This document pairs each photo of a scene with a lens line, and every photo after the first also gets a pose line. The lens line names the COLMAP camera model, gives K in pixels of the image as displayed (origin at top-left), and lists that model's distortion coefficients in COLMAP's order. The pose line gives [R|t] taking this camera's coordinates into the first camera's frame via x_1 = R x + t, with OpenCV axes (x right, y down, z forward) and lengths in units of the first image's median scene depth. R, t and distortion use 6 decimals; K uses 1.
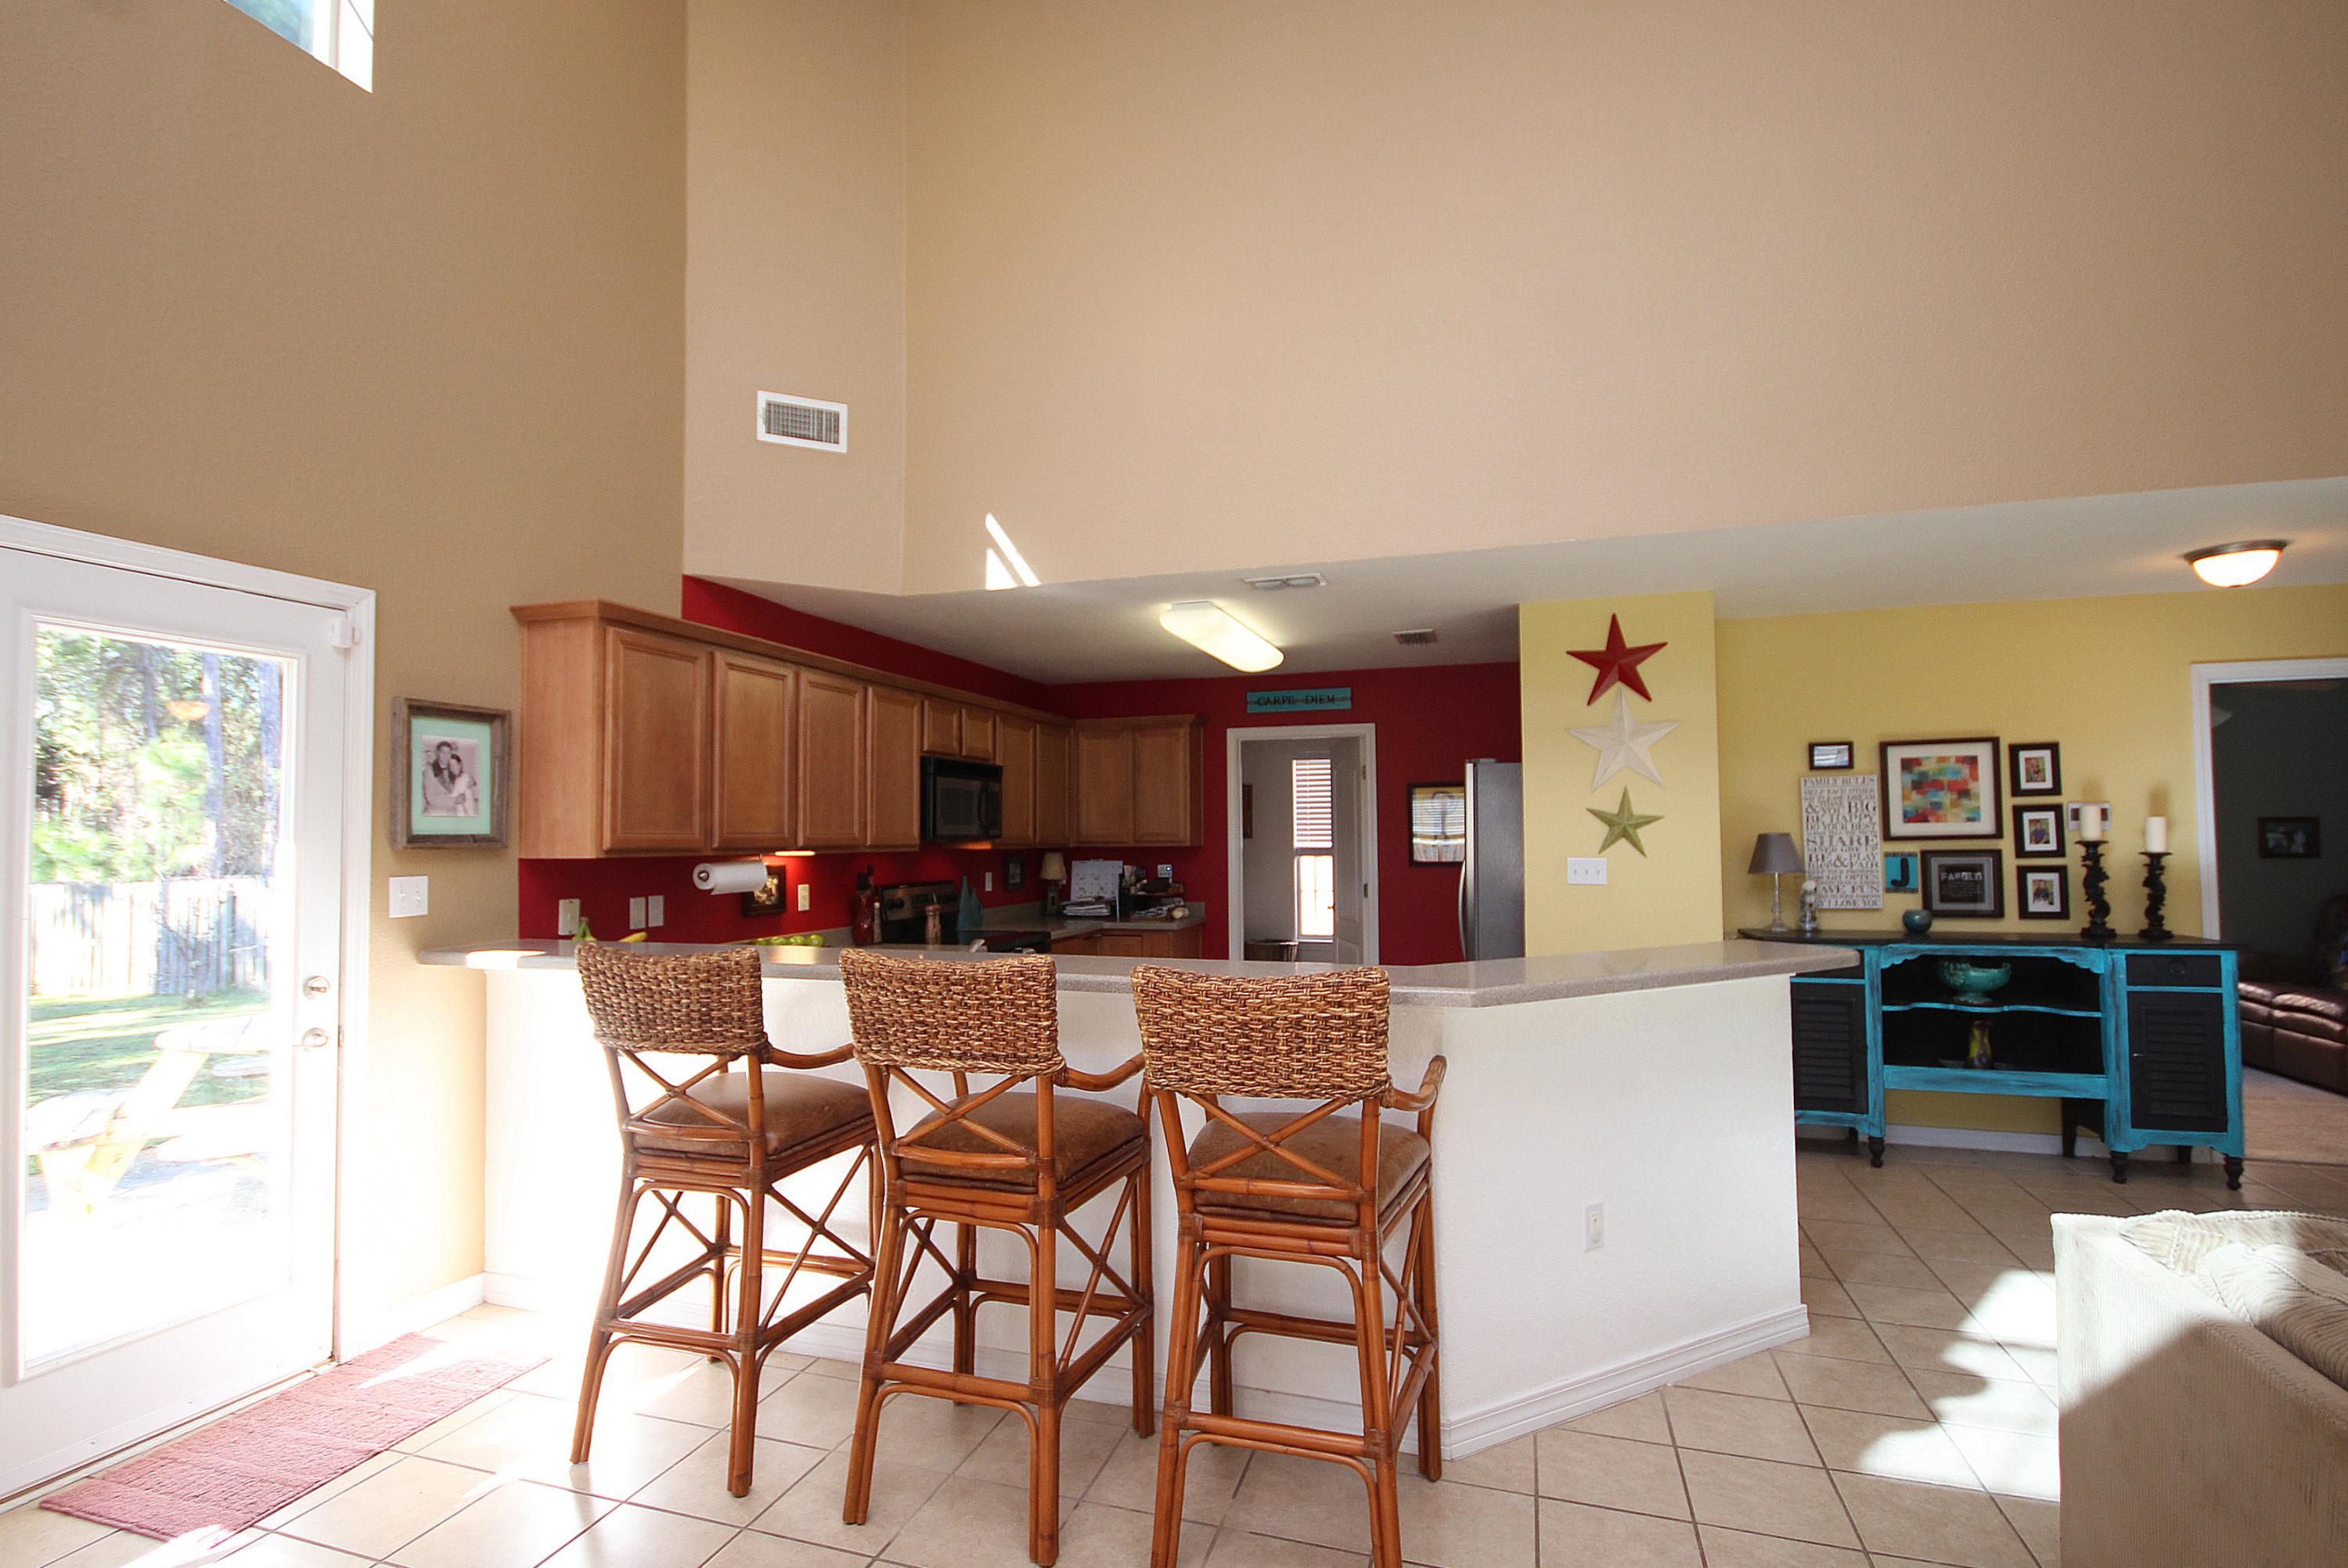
lens RADIAL K [[1131.1, 0, 1154.1], [0, 1131.1, 794.3], [0, 0, 1]] dist [-0.004618, 0.002254]
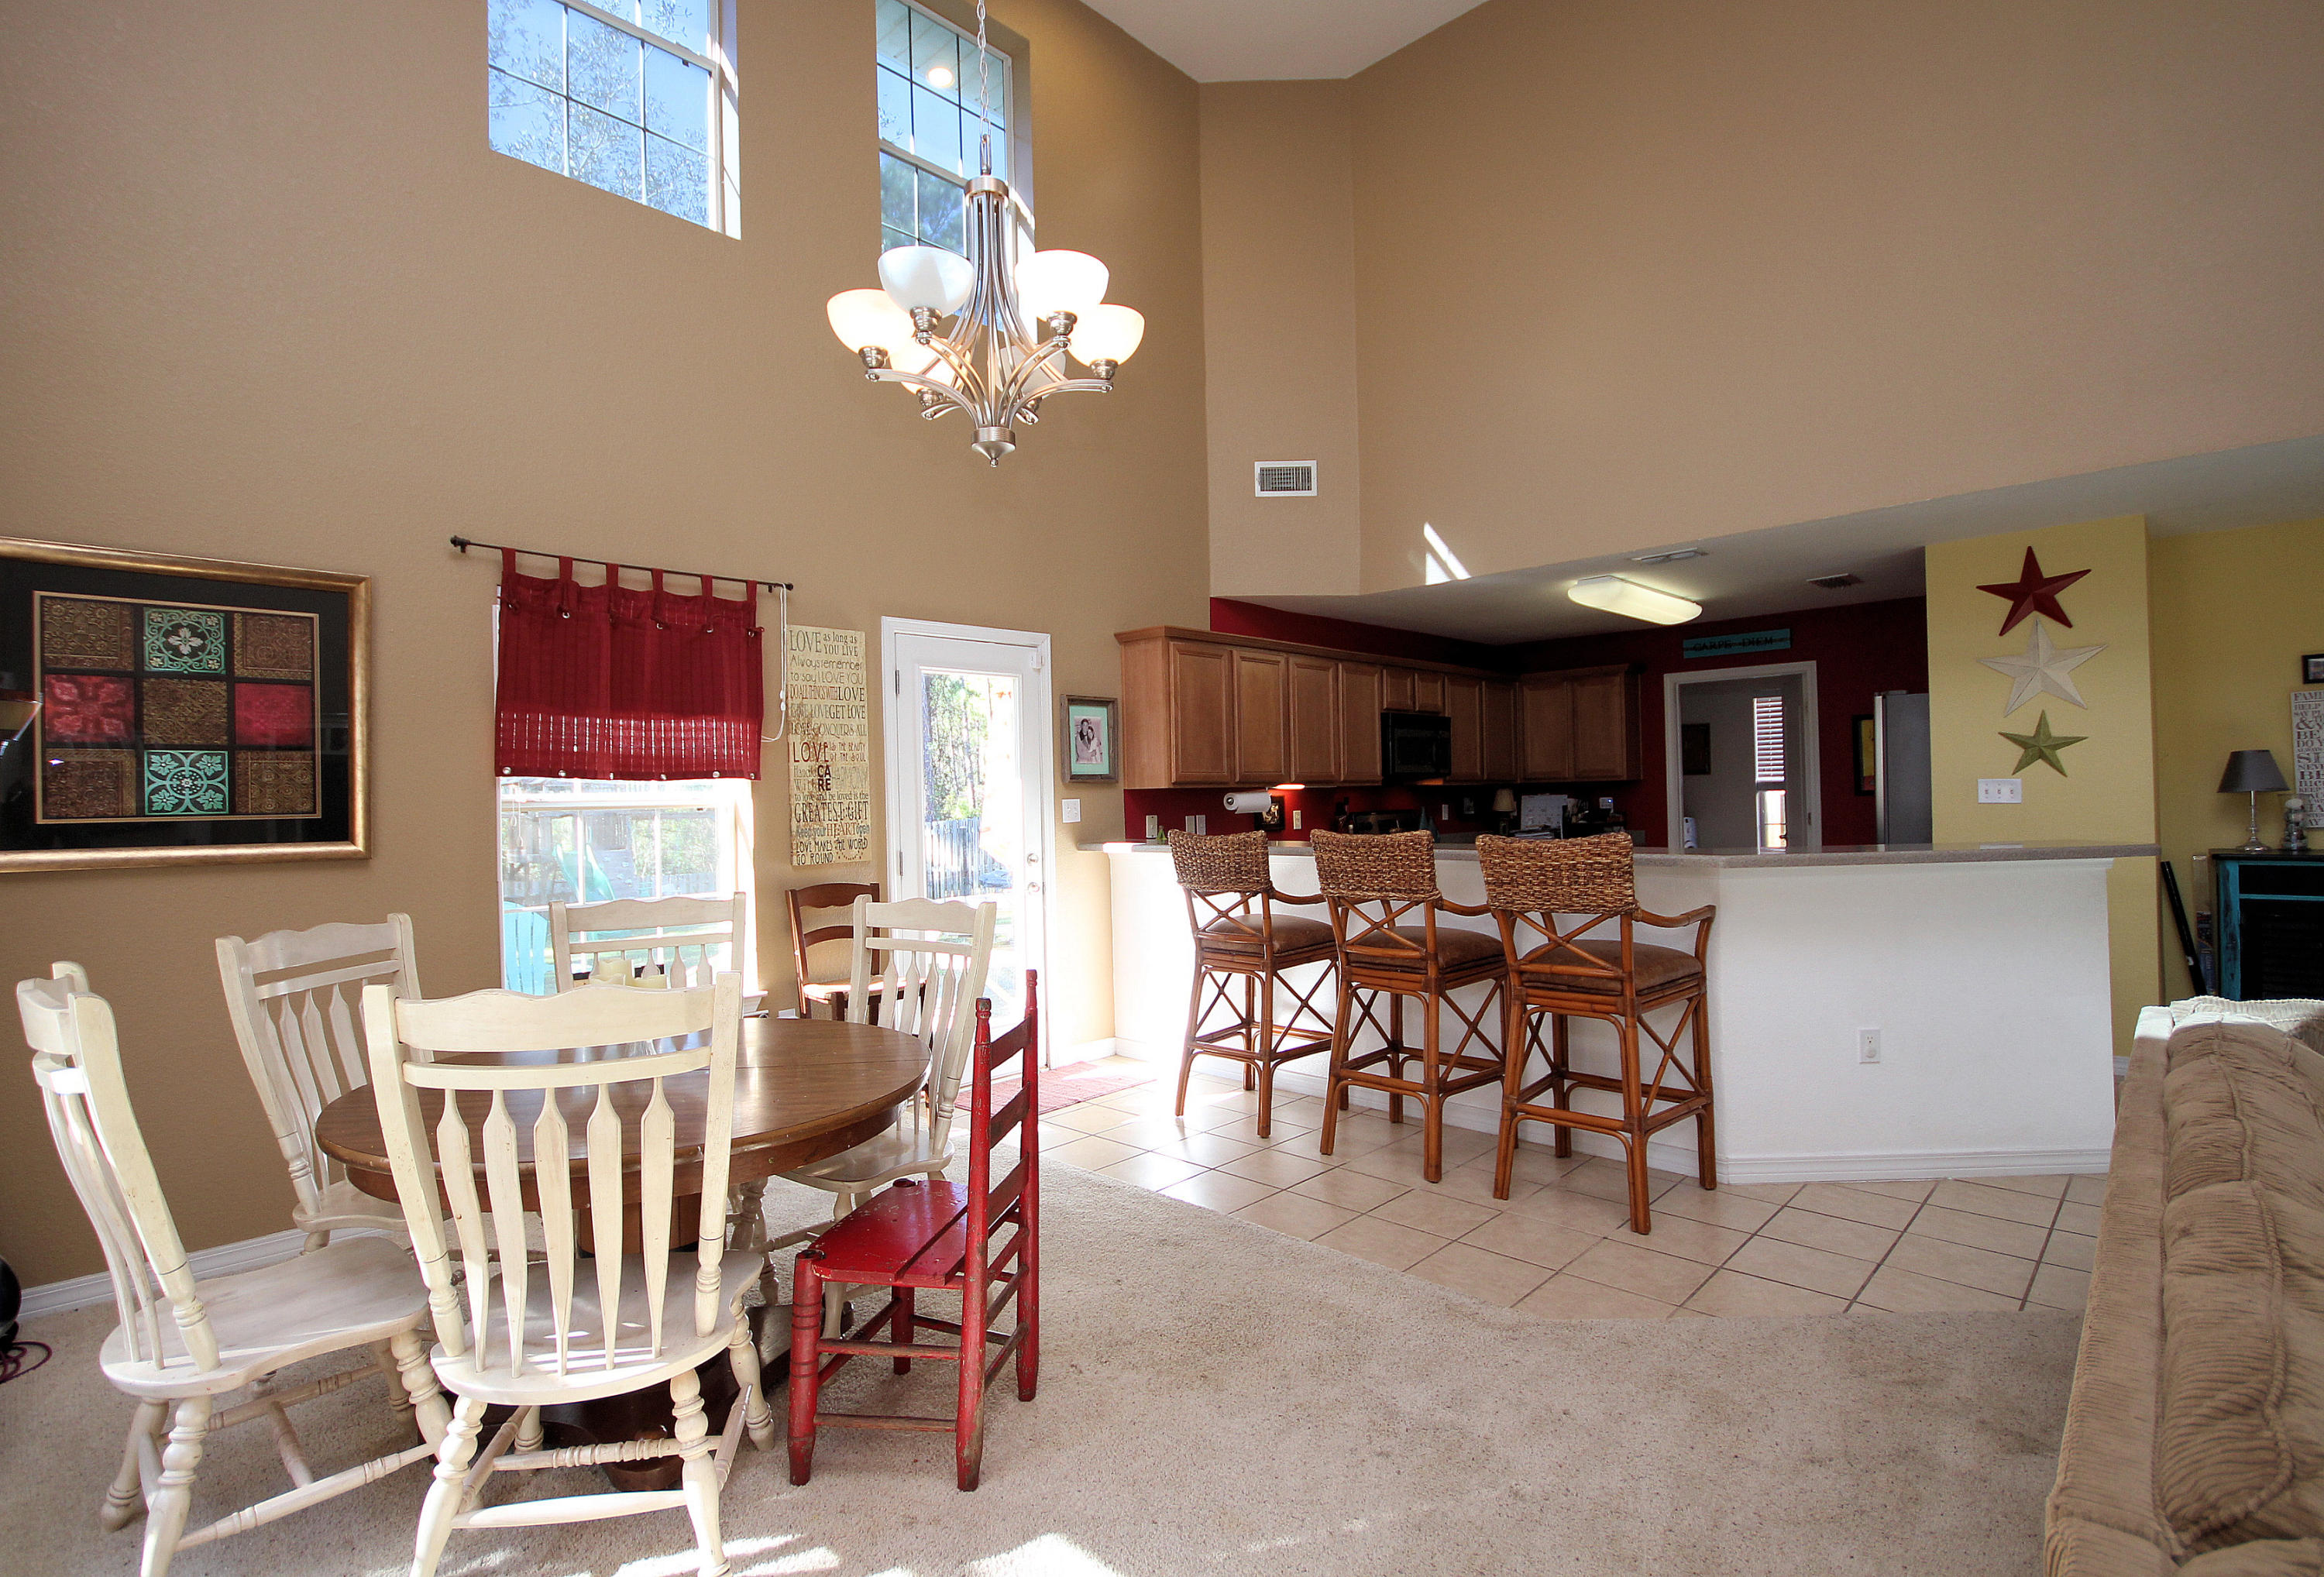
lens RADIAL K [[1104.6, 0, 1126.0], [0, 1104.6, 792.9], [0, 0, 1]] dist [0.003422, 0.000003]
pose [[0.894524, -0.015099, -0.446764, 0.111477], [0.033275, 0.998906, 0.032867, 0.007589], [0.445779, -0.044266, 0.894048, -0.312136]]
